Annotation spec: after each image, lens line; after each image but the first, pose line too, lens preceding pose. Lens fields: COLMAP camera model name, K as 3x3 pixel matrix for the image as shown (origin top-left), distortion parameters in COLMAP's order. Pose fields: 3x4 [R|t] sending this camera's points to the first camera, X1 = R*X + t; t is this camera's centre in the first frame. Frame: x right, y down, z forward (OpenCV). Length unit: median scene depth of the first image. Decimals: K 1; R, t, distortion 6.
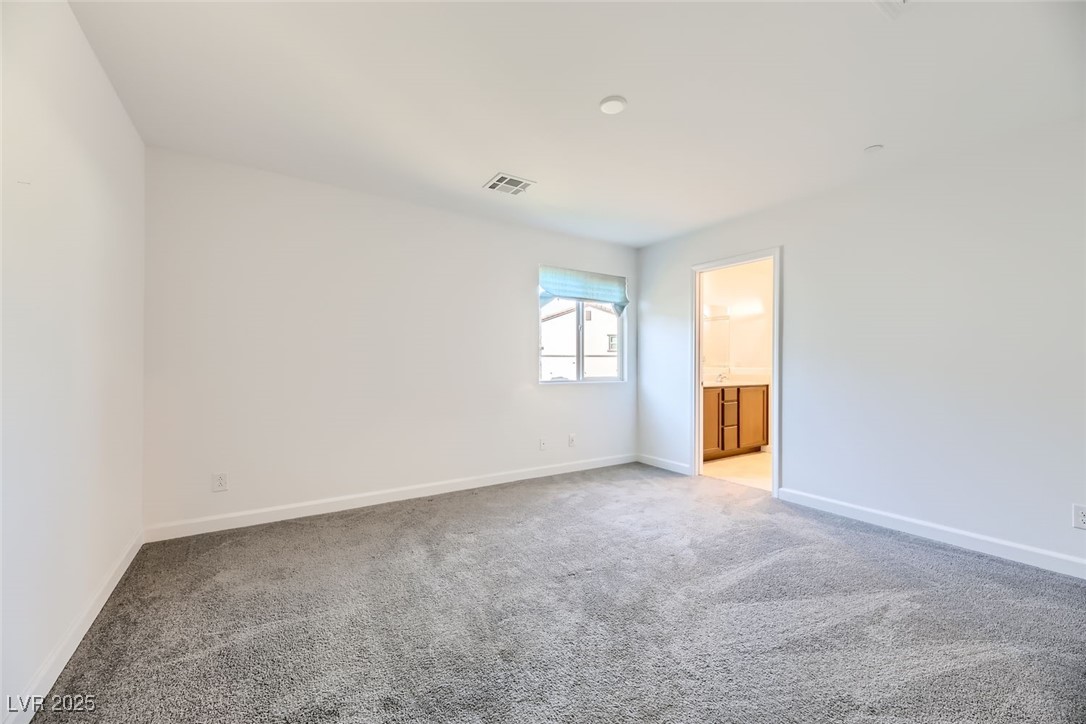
lens RADIAL K [[438.6, 0, 547.7], [0, 438.6, 363.8], [0, 0, 1]] dist [0.014451, -0.003857]
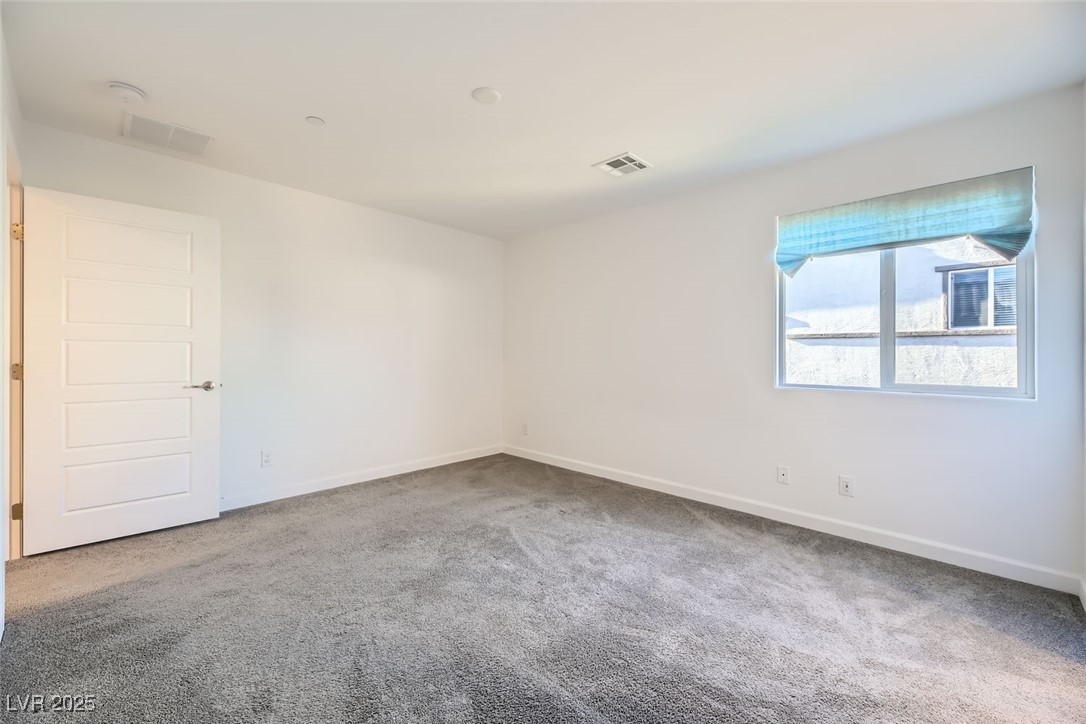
lens RADIAL K [[438.6, 0, 520.0], [0, 438.6, 356.8], [0, 0, 1]] dist [0.014451, -0.003857]
pose [[0.187711, 0.003667, -0.982218, 0.695852], [-0.003227, 0.999990, 0.003116, -0.004913], [0.982219, 0.002585, 0.187721, 0.541638]]
